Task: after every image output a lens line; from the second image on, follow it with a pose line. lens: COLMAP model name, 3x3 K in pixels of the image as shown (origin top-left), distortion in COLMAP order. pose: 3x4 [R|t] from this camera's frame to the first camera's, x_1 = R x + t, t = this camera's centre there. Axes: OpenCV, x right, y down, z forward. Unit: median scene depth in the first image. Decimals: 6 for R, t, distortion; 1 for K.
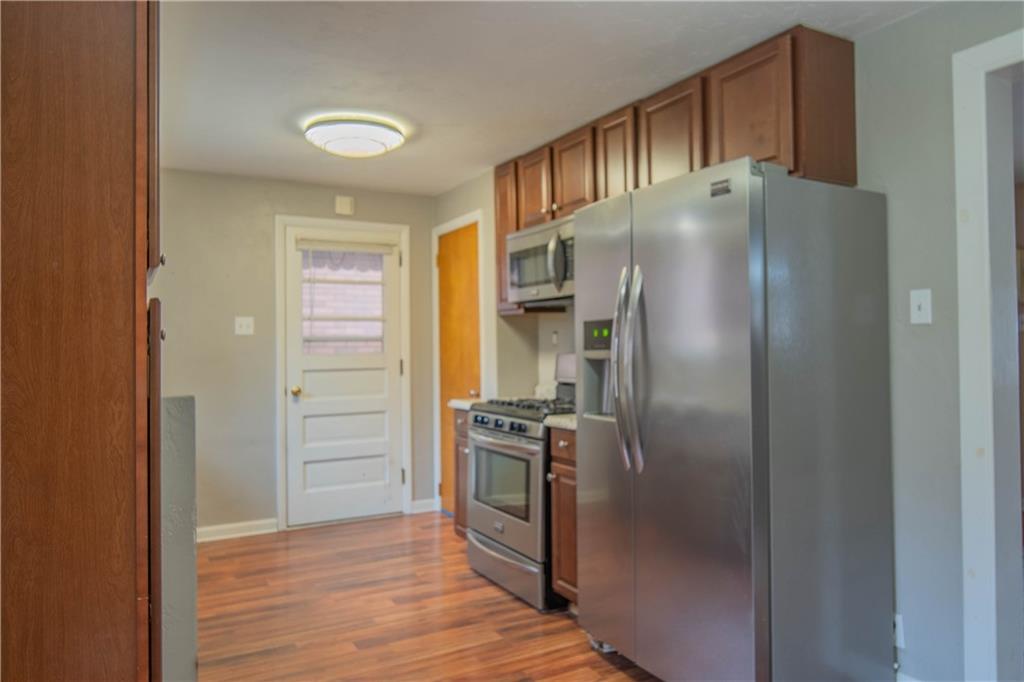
lens RADIAL K [[695.2, 0, 513.9], [0, 695.2, 337.0], [0, 0, 1]] dist [-0.005949, -0.003122]
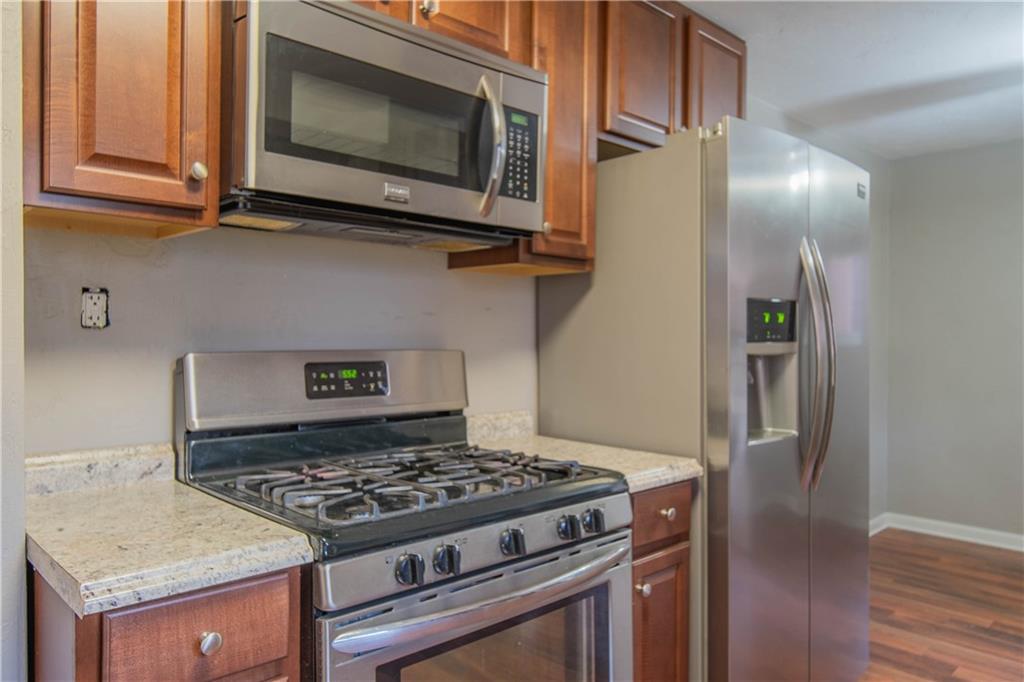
lens RADIAL K [[695.2, 0, 513.9], [0, 695.2, 337.0], [0, 0, 1]] dist [-0.005949, -0.003122]
pose [[-0.235038, 0.014346, 0.971880, -0.408663], [-0.015594, 0.999707, -0.018528, 0.025055], [-0.971861, -0.019510, -0.234746, 1.160202]]
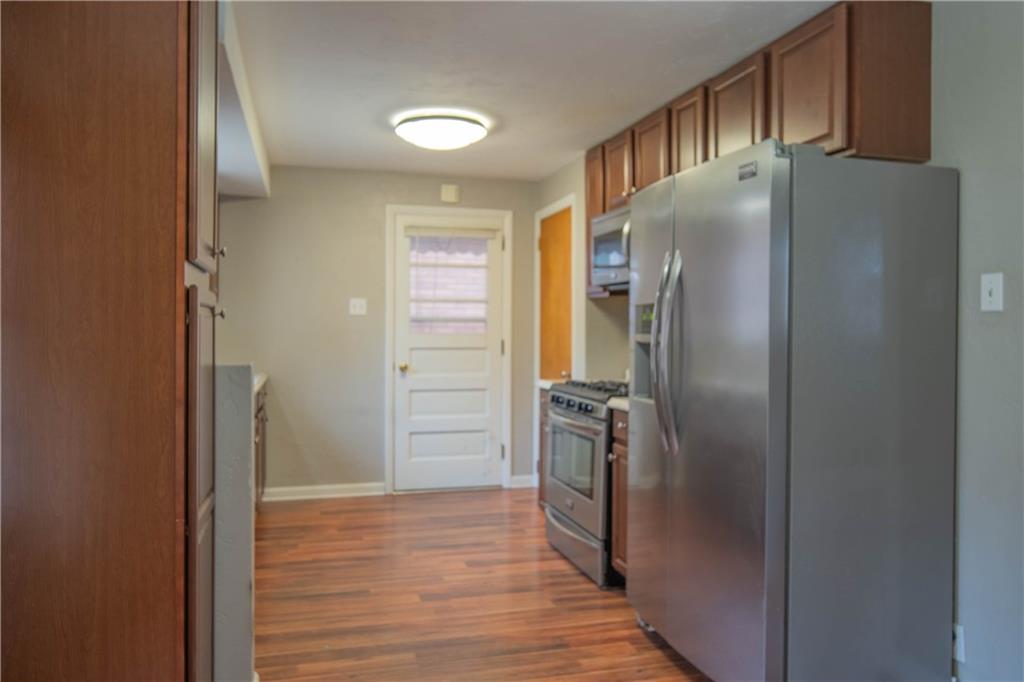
lens RADIAL K [[706.0, 0, 492.0], [0, 706.0, 332.5], [0, 0, 1]] dist [-0.008557, -0.001020]
pose [[0.967955, 0.017707, -0.250498, 0.130150], [-0.012795, 0.999693, 0.021223, -0.001516], [0.250797, -0.017338, 0.967884, -0.040756]]
